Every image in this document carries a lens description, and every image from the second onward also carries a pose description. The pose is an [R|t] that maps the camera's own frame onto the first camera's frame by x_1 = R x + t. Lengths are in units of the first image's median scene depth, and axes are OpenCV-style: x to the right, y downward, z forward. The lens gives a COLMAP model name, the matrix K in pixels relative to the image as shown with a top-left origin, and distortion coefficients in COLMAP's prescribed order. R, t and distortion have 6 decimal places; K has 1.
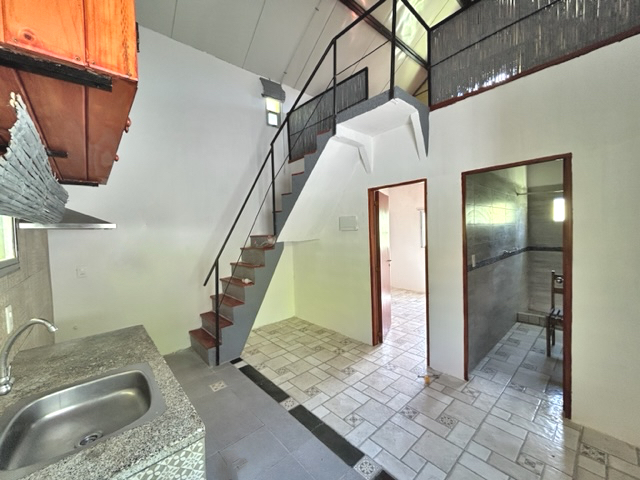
lens RADIAL K [[260.9, 0, 320.8], [0, 260.9, 238.2], [0, 0, 1]] dist [-0.002131, 0.002075]
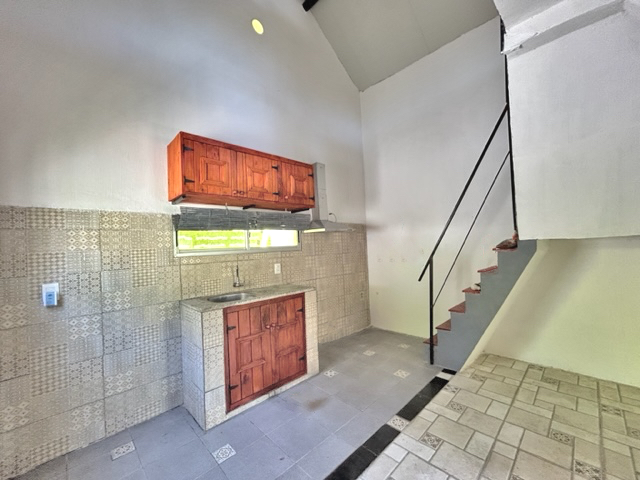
lens RADIAL K [[260.9, 0, 320.7], [0, 260.9, 240.9], [0, 0, 1]] dist [-0.002131, 0.002075]
pose [[0.046425, 0.017080, -0.998776, 0.643457], [0.008274, 0.999813, 0.017483, -0.001080], [0.998888, -0.009076, 0.046275, 0.608414]]
